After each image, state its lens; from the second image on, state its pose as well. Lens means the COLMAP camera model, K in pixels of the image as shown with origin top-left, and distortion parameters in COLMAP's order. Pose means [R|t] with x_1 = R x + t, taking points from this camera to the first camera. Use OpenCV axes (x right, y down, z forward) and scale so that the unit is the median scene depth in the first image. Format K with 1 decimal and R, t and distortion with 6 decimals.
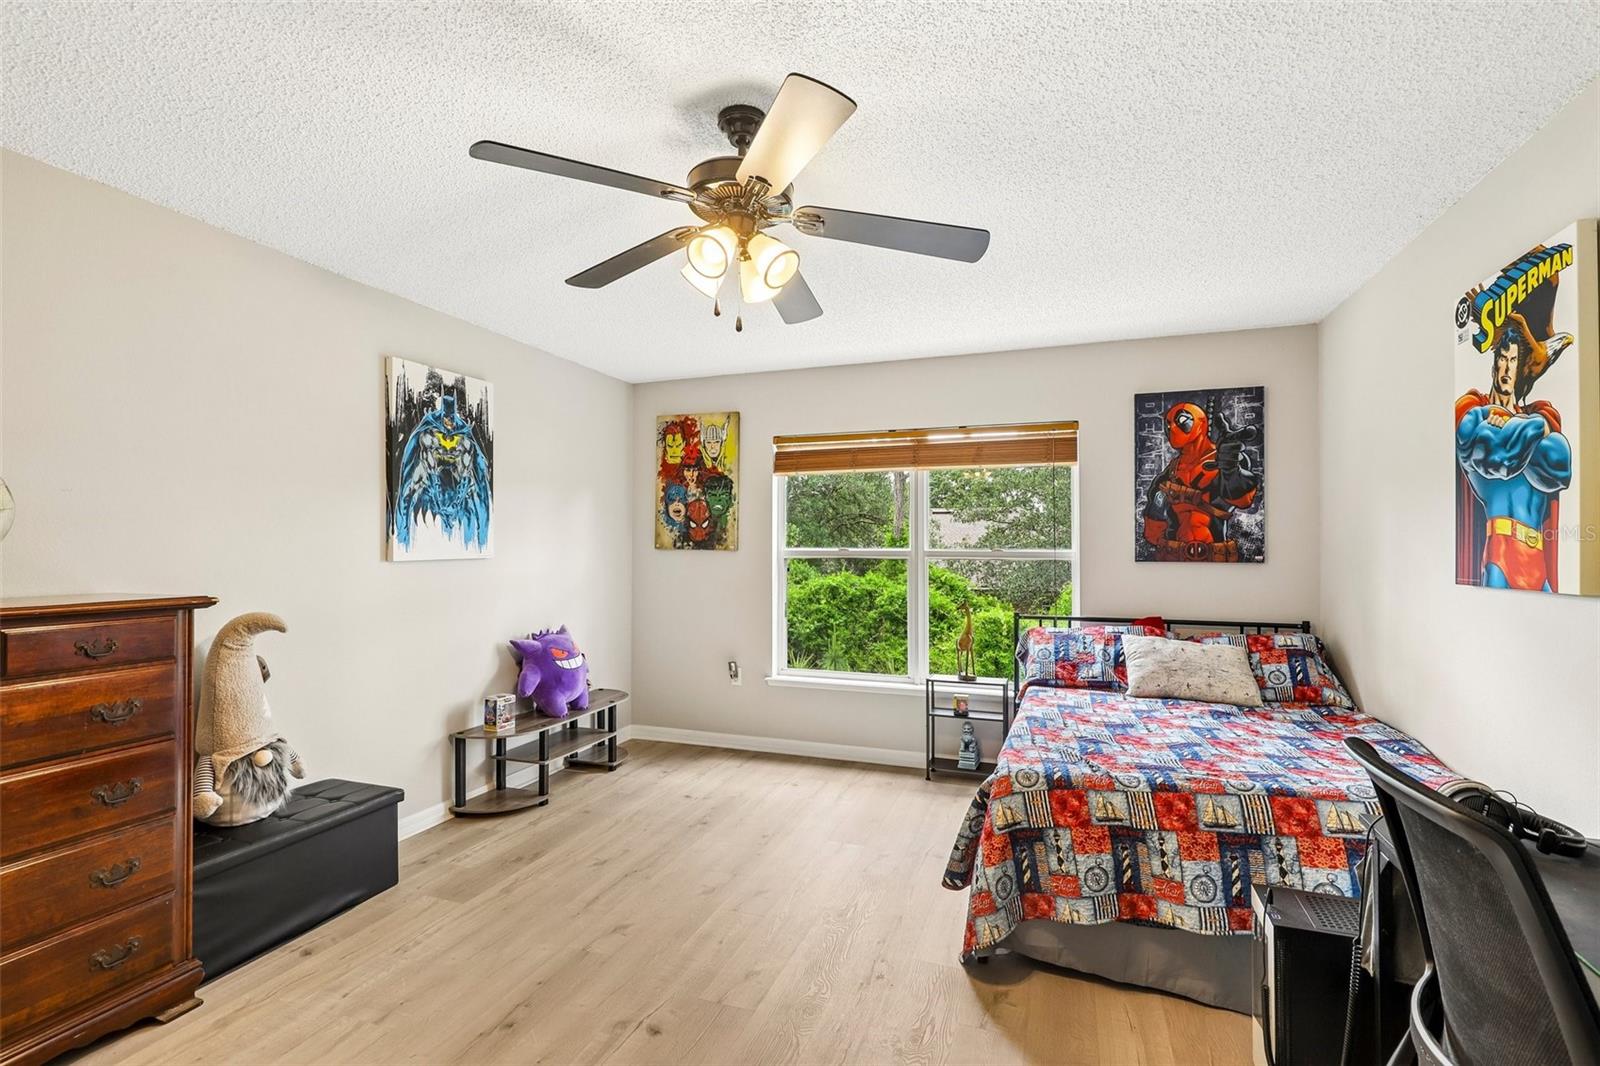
lens RADIAL K [[731.2, 0, 803.4], [0, 731.2, 537.5], [0, 0, 1]] dist [0.000062, -0.000230]
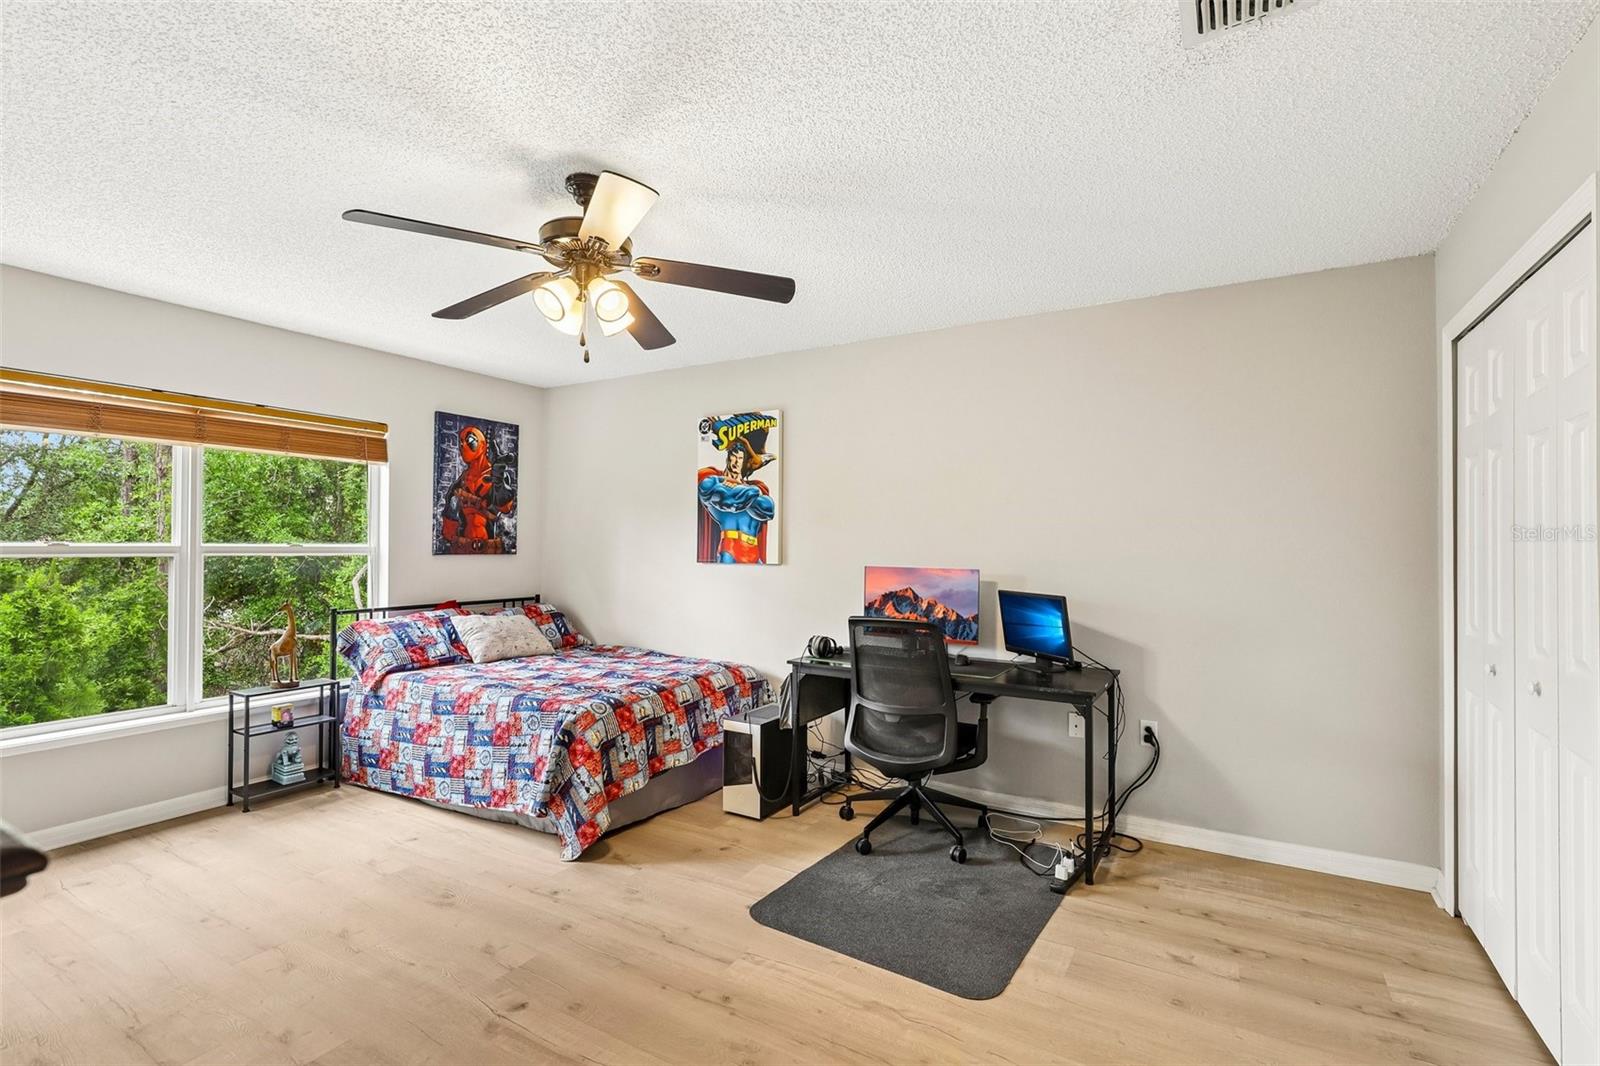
lens RADIAL K [[731.2, 0, 803.4], [0, 731.2, 537.5], [0, 0, 1]] dist [0.000062, -0.000230]
pose [[0.180400, 0.009070, 0.983552, -0.698308], [-0.018006, 0.999820, -0.005917, 0.001826], [-0.983429, -0.016642, 0.180531, 0.254315]]
